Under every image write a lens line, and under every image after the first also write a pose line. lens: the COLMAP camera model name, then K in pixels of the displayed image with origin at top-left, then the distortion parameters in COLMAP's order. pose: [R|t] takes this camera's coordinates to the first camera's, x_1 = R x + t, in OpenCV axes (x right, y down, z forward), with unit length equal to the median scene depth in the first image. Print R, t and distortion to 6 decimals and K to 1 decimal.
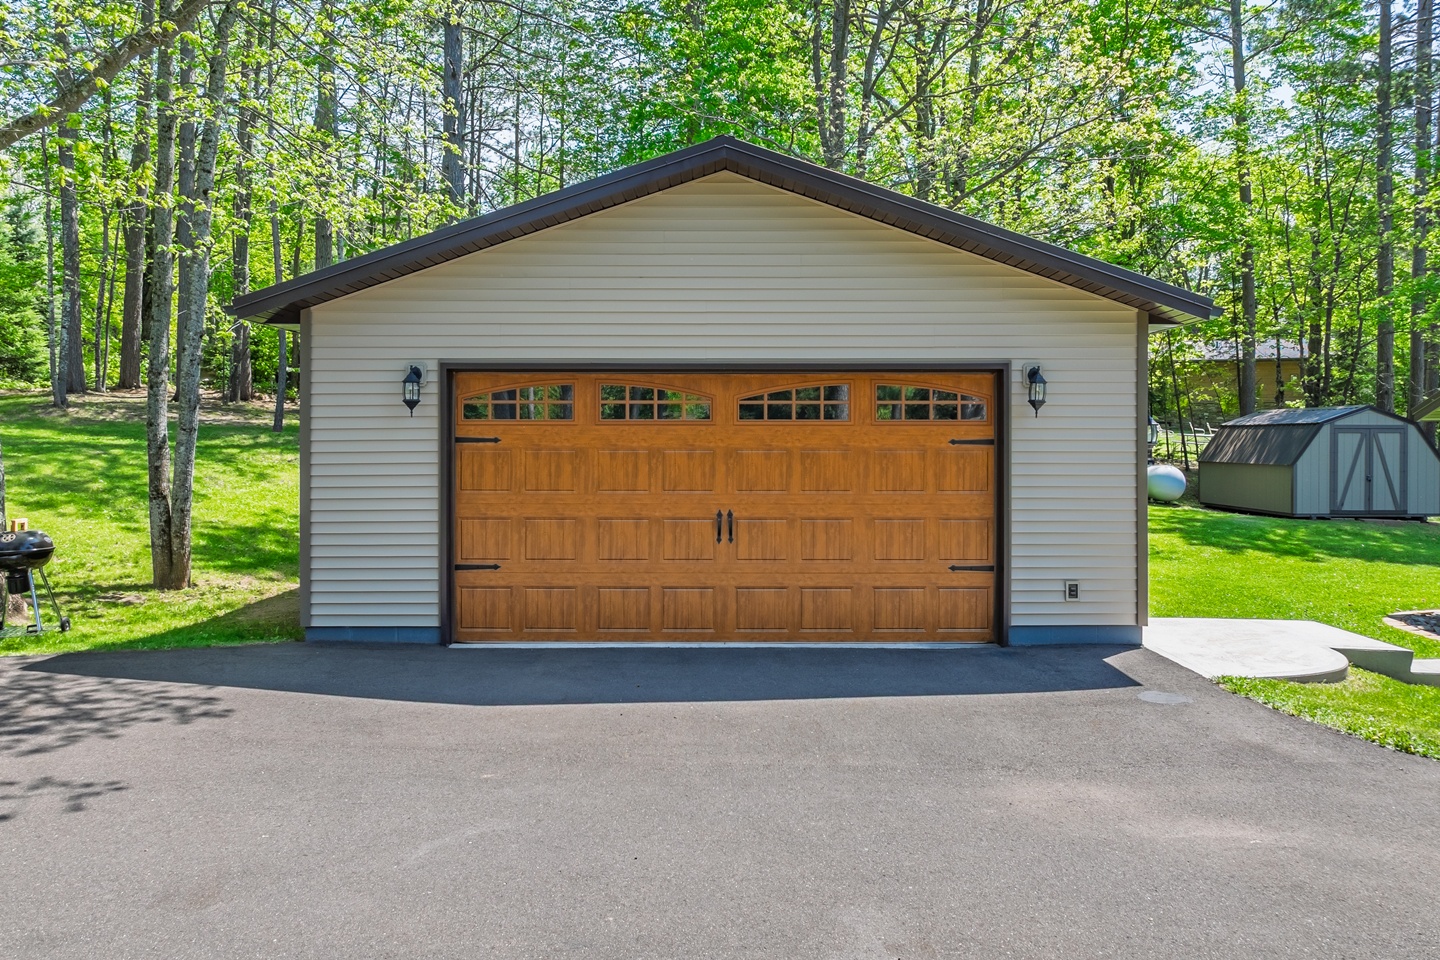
lens RADIAL K [[1009.9, 0, 720.0], [0, 1009.9, 480.0], [0, 0, 1]] dist [-0.032355, 0.021431]
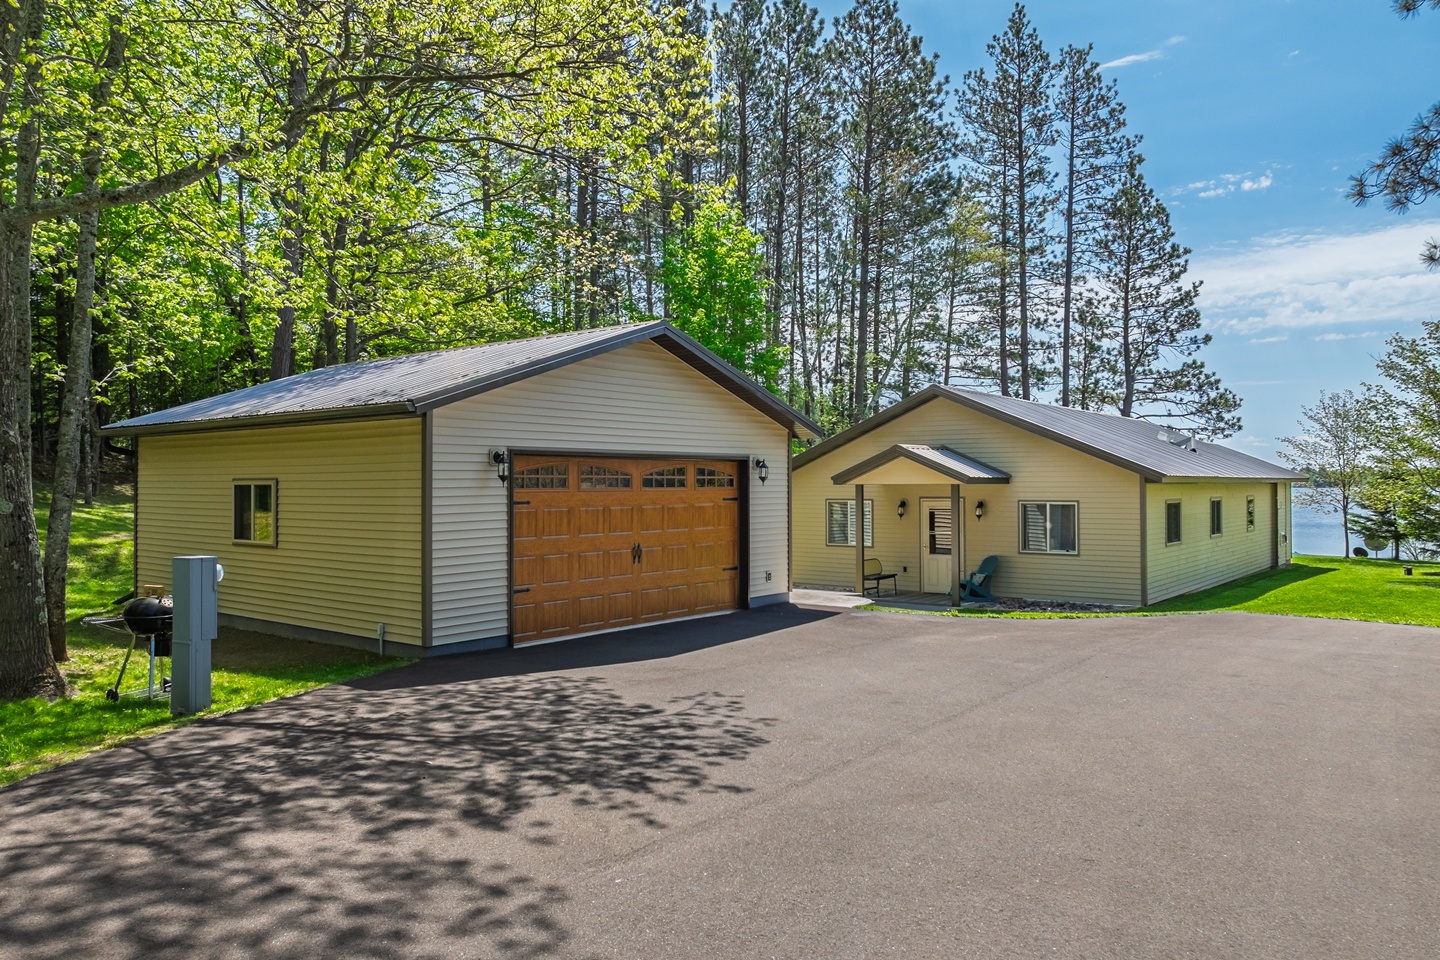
lens RADIAL K [[1009.9, 0, 720.0], [0, 1009.9, 480.0], [0, 0, 1]] dist [-0.032355, 0.021431]
pose [[0.624541, 0.001538, 0.780990, -1.196440], [0.037190, 0.998805, -0.031707, -0.015401], [-0.780106, 0.048848, 0.623738, -0.127091]]
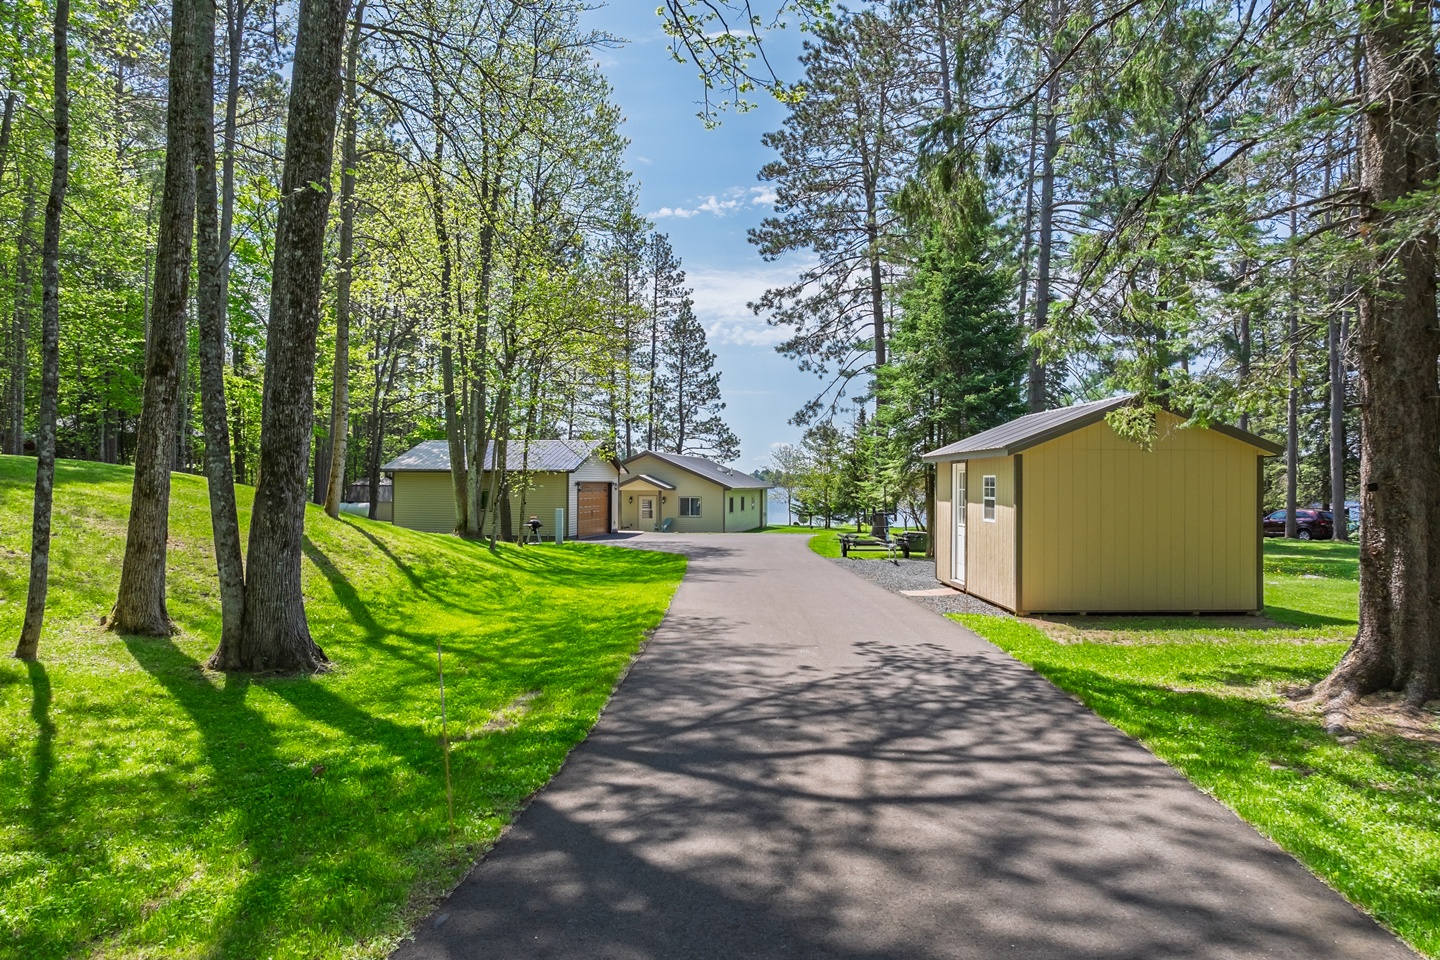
lens RADIAL K [[1009.9, 0, 720.0], [0, 1009.9, 480.0], [0, 0, 1]] dist [-0.032355, 0.021431]
pose [[0.188803, 0.003536, 0.982009, -4.956443], [0.037919, 0.999221, -0.010889, -0.042239], [-0.981283, 0.039293, 0.188522, -0.612680]]
